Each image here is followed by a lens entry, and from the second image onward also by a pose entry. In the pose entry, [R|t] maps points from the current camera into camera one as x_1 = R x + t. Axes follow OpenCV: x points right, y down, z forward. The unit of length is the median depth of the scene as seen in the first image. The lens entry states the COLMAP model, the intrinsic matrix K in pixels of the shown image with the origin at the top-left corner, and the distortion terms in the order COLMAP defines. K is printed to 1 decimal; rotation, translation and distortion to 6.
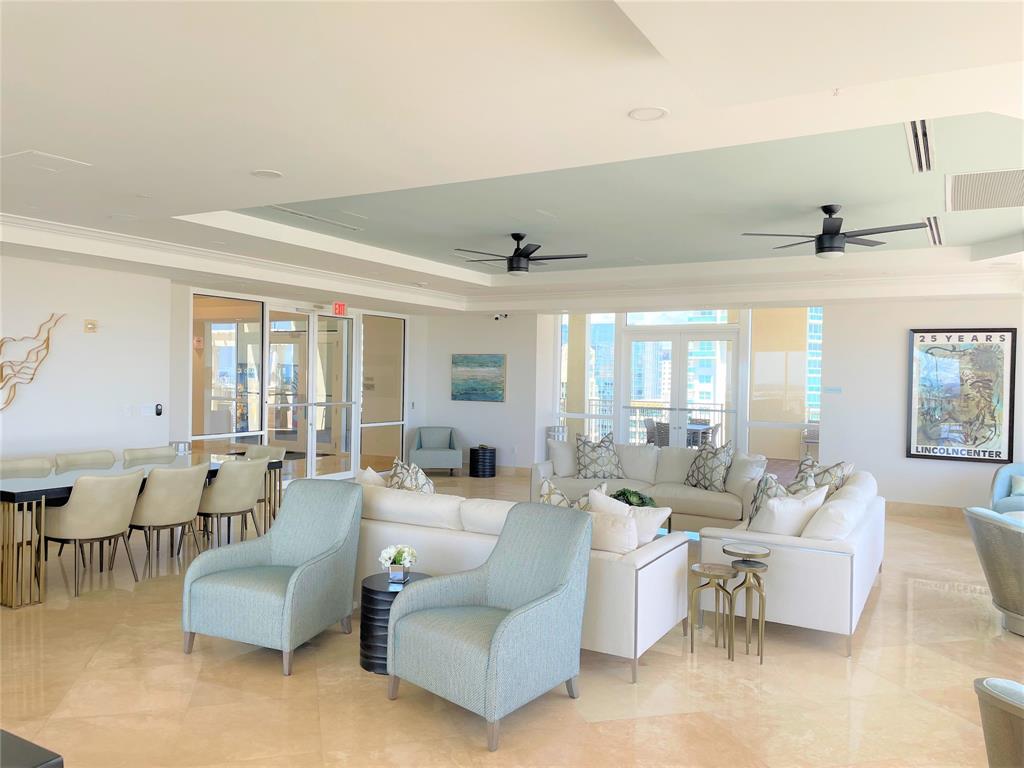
lens RADIAL K [[773.4, 0, 509.7], [0, 773.4, 386.0], [0, 0, 1]] dist [0.087248, -0.110610]
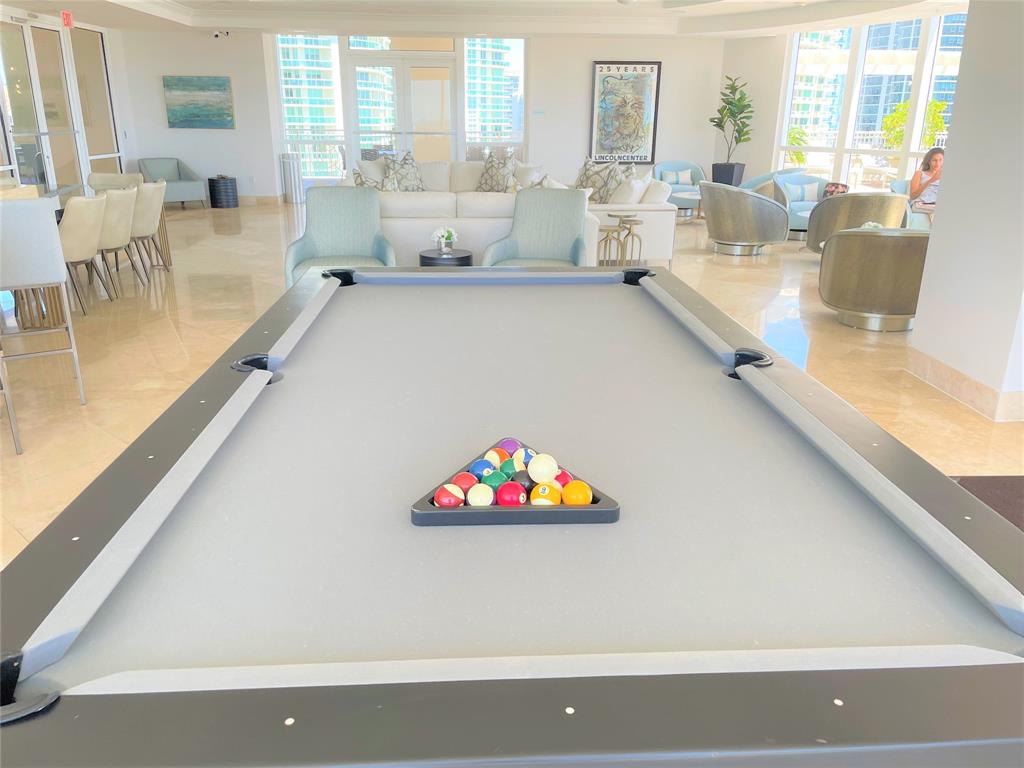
lens RADIAL K [[773.4, 0, 509.7], [0, 773.4, 386.0], [0, 0, 1]] dist [0.087248, -0.110610]
pose [[0.840692, -0.187486, 0.508021, -0.369433], [0.014263, 0.945492, 0.325333, 0.013141], [-0.541325, -0.266260, 0.797542, -0.103501]]
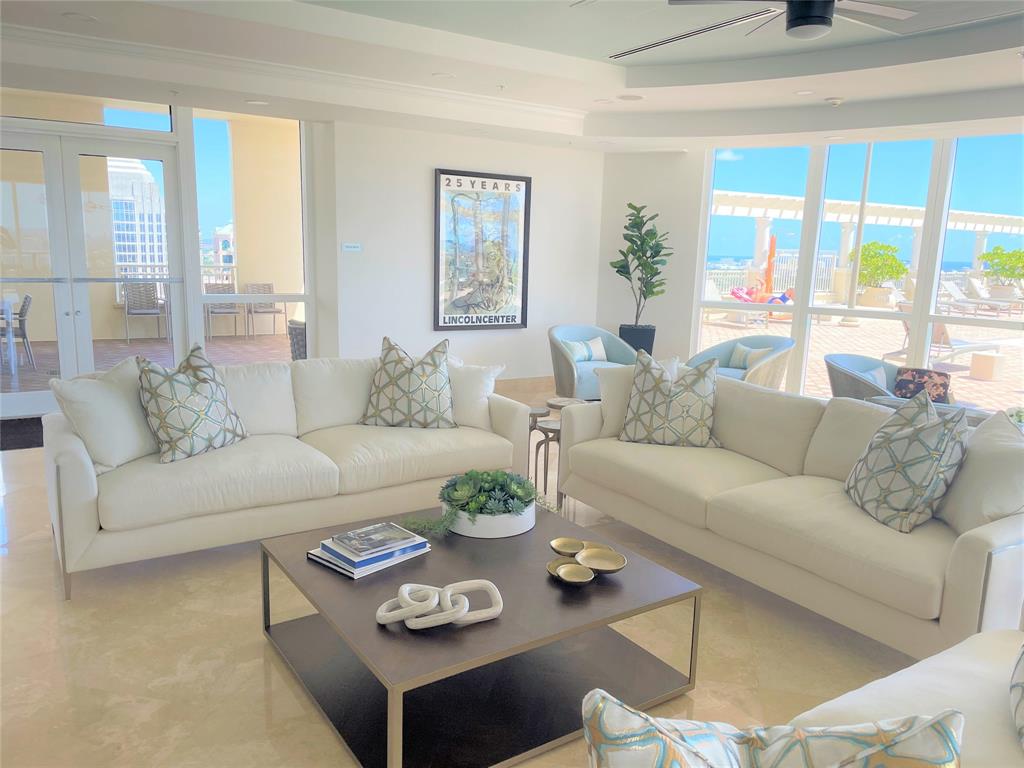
lens RADIAL K [[773.4, 0, 509.7], [0, 773.4, 386.0], [0, 0, 1]] dist [0.087248, -0.110610]
pose [[0.459243, -0.161369, 0.873531, -0.176386], [-0.009156, 0.982450, 0.186304, -0.004086], [-0.888264, -0.093557, 0.449705, 0.567286]]
